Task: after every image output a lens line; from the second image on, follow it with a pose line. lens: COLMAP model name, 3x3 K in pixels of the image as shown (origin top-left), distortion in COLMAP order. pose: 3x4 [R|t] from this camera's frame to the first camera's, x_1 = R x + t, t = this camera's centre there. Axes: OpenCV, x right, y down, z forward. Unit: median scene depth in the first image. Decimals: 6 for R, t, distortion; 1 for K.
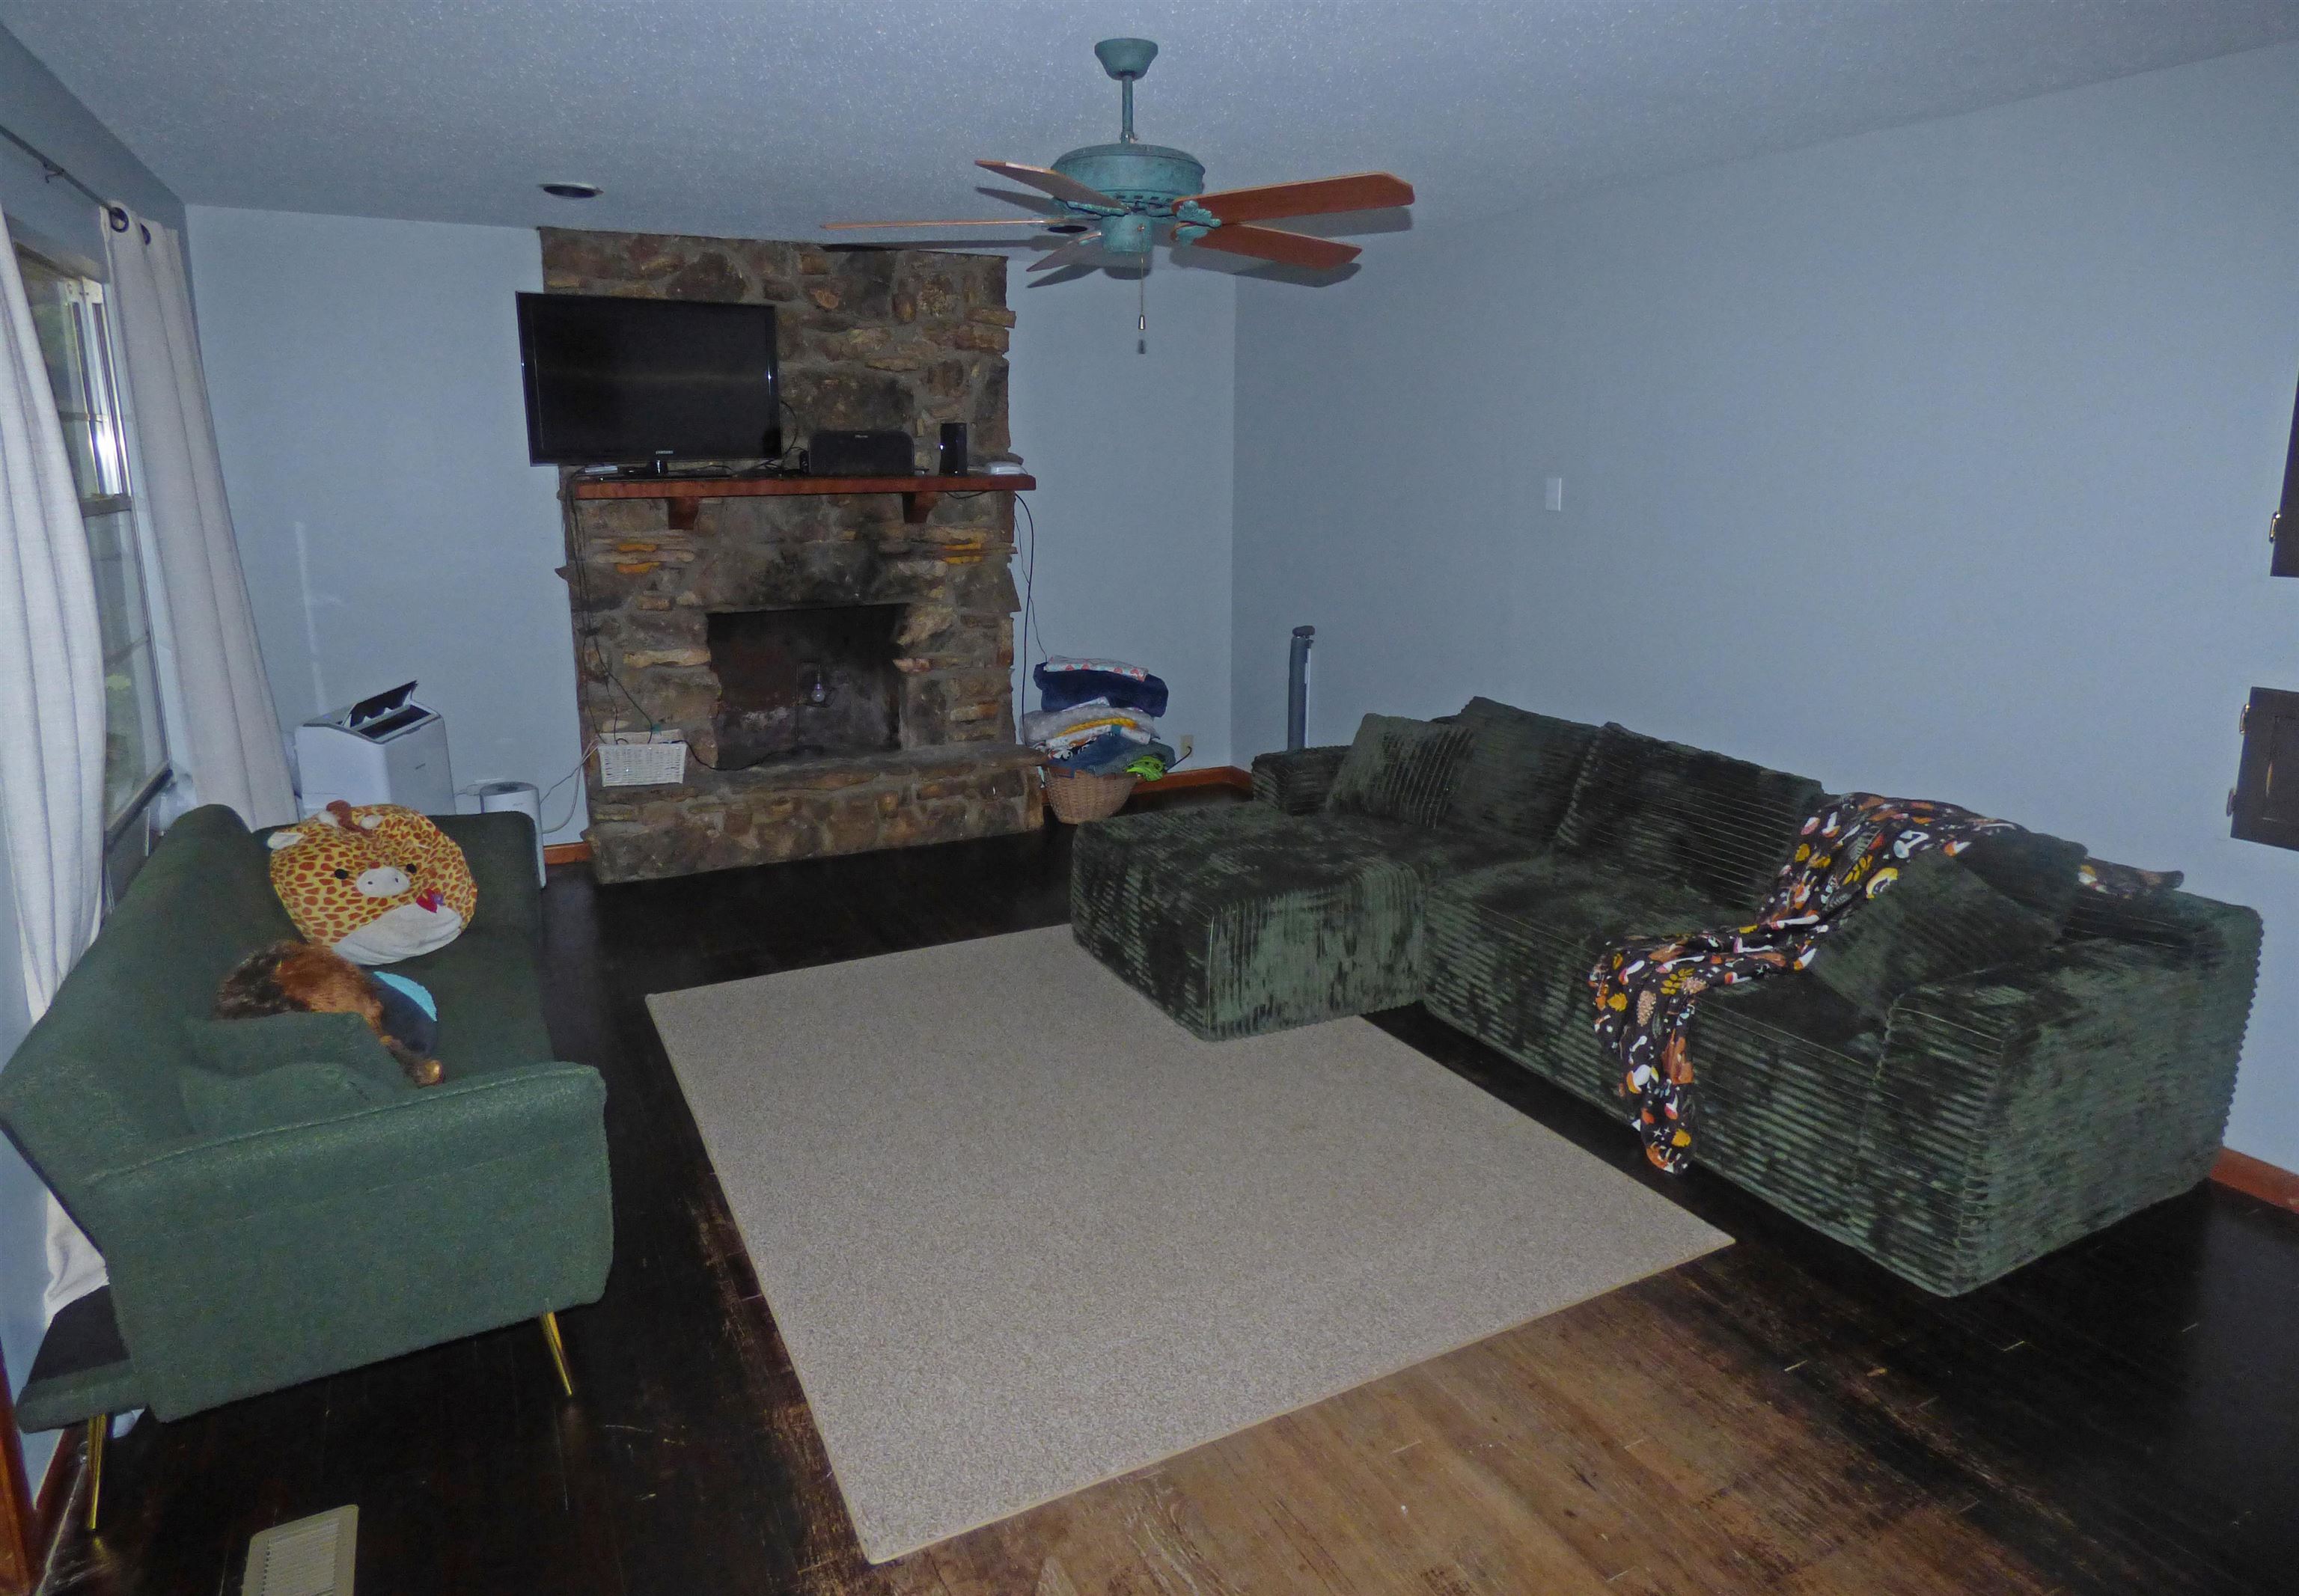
lens RADIAL K [[1385.3, 0, 1152.4], [0, 1385.3, 778.5], [0, 0, 1]] dist [-0.022039, 0.003979]
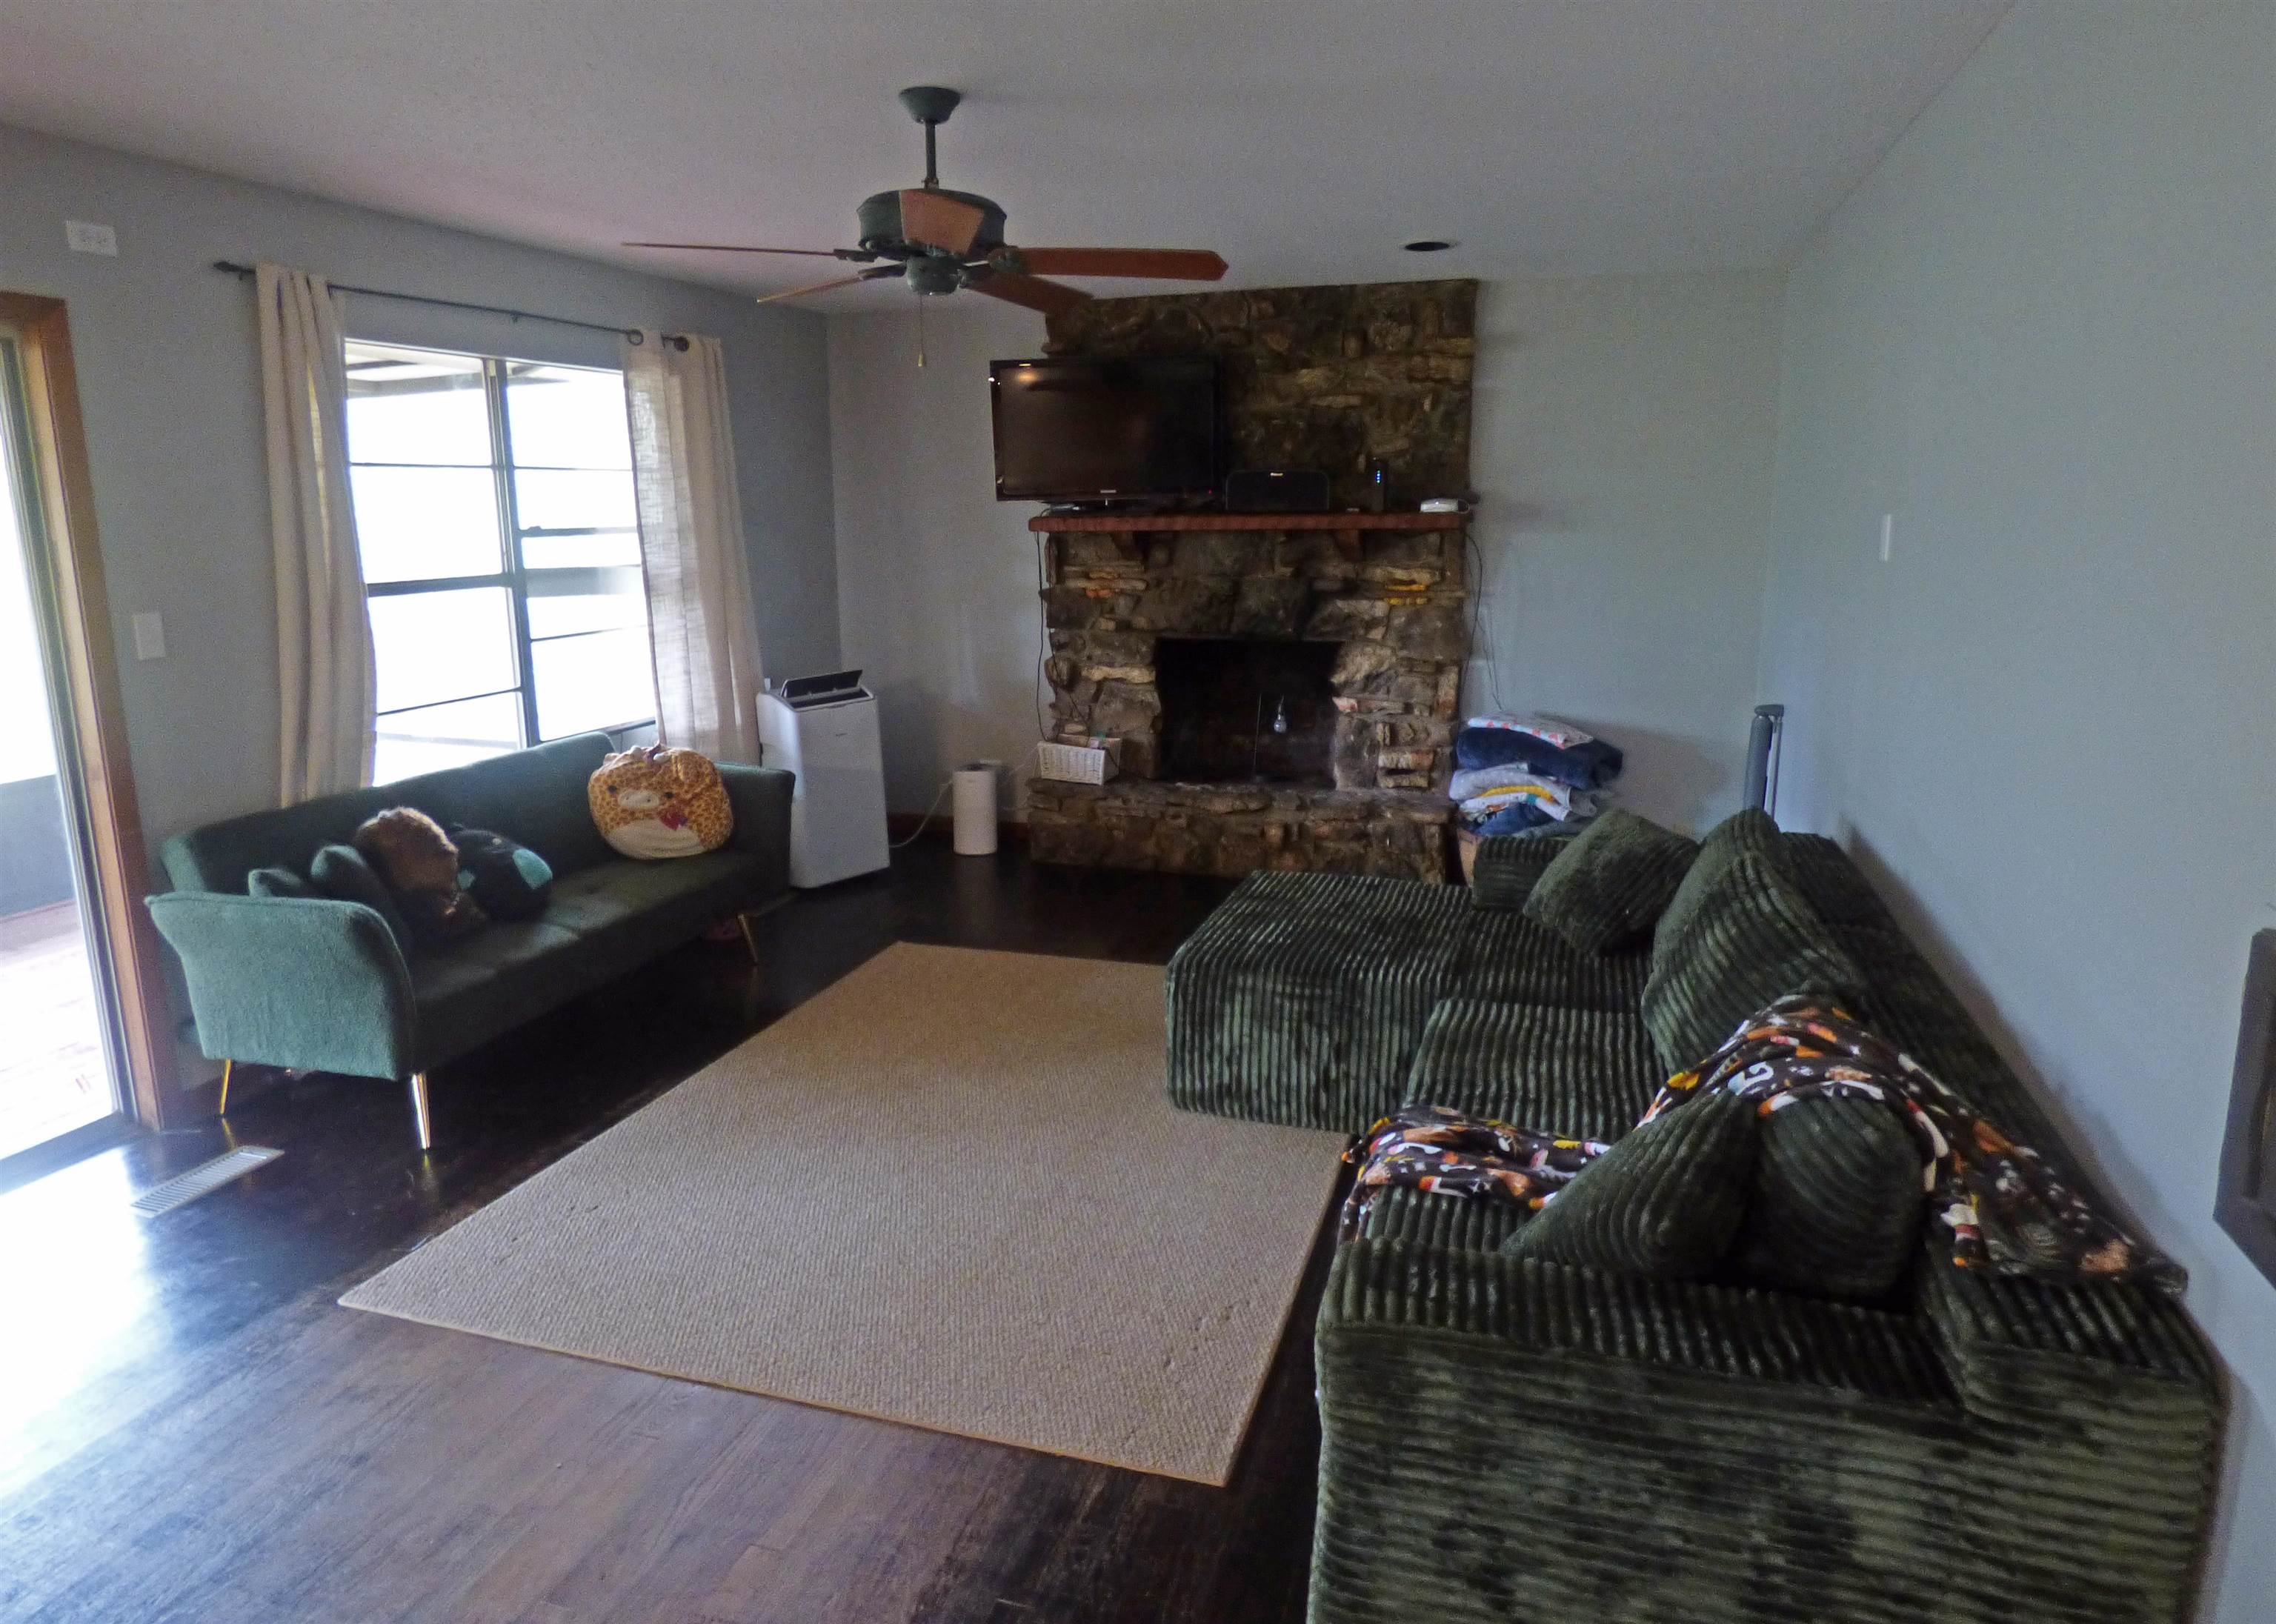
lens RADIAL K [[1403.6, 0, 1135.8], [0, 1403.6, 820.3], [0, 0, 1]] dist [-0.017140, -0.003271]
pose [[0.704932, 0.152562, -0.692672, 0.462521], [-0.155037, 0.986120, 0.059414, -0.039539], [0.692123, 0.065507, 0.718801, 0.193333]]
